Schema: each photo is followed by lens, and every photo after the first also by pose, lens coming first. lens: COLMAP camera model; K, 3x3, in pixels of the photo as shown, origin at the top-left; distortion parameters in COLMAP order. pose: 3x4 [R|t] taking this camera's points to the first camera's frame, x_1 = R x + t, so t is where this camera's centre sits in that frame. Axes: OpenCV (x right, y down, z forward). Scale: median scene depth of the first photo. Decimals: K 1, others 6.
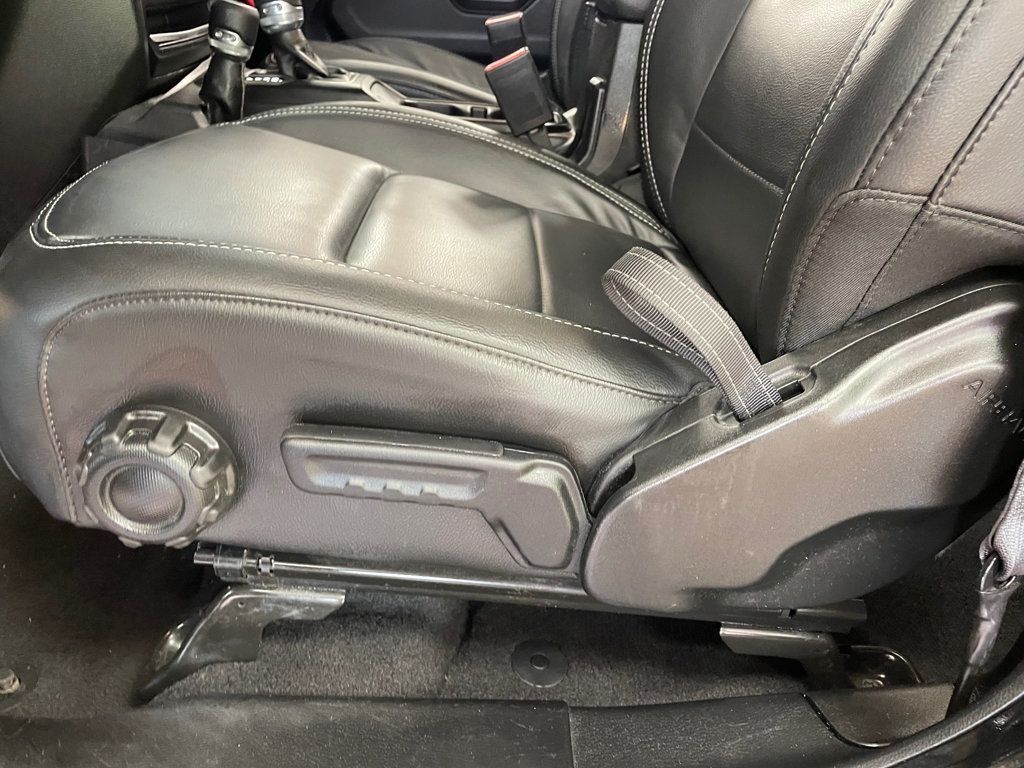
lens RADIAL K [[777.6, 0, 512.0], [0, 777.6, 384.0], [0, 0, 1]] dist [0.069084, -0.123047]
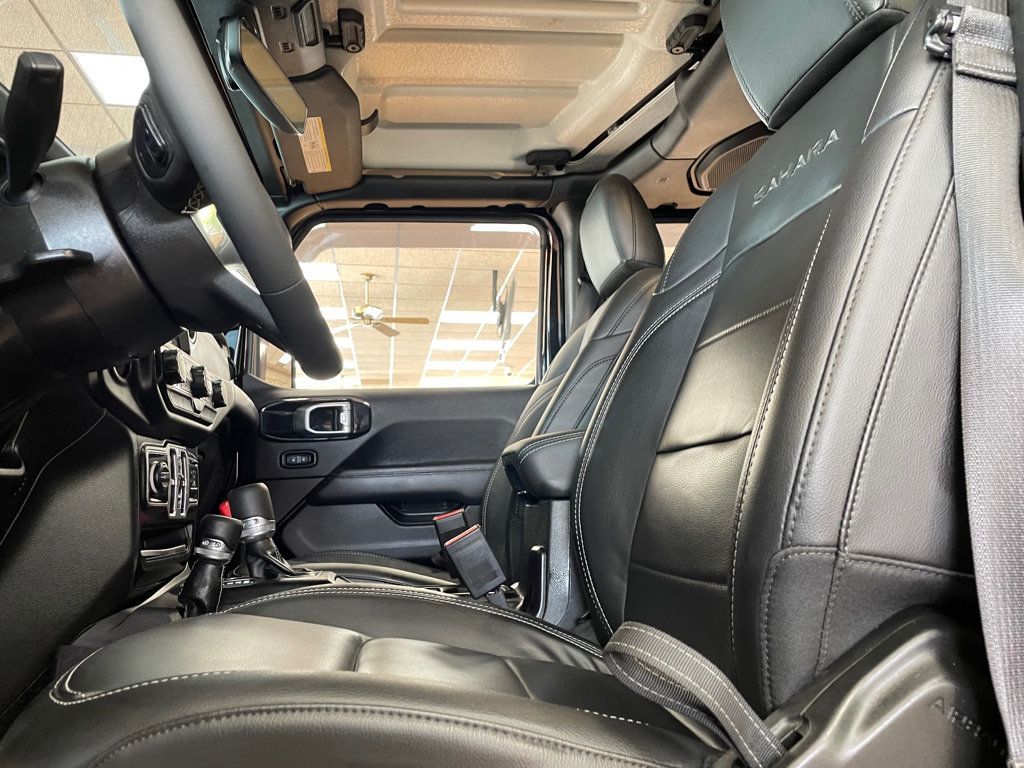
lens RADIAL K [[789.9, 0, 511.4], [0, 789.9, 352.6], [0, 0, 1]] dist [0.003645, -0.039063]
pose [[0.987063, -0.061667, 0.147999, -0.097879], [0.142180, 0.763297, -0.630209, 0.144062], [-0.074104, 0.643098, 0.762190, -0.094045]]
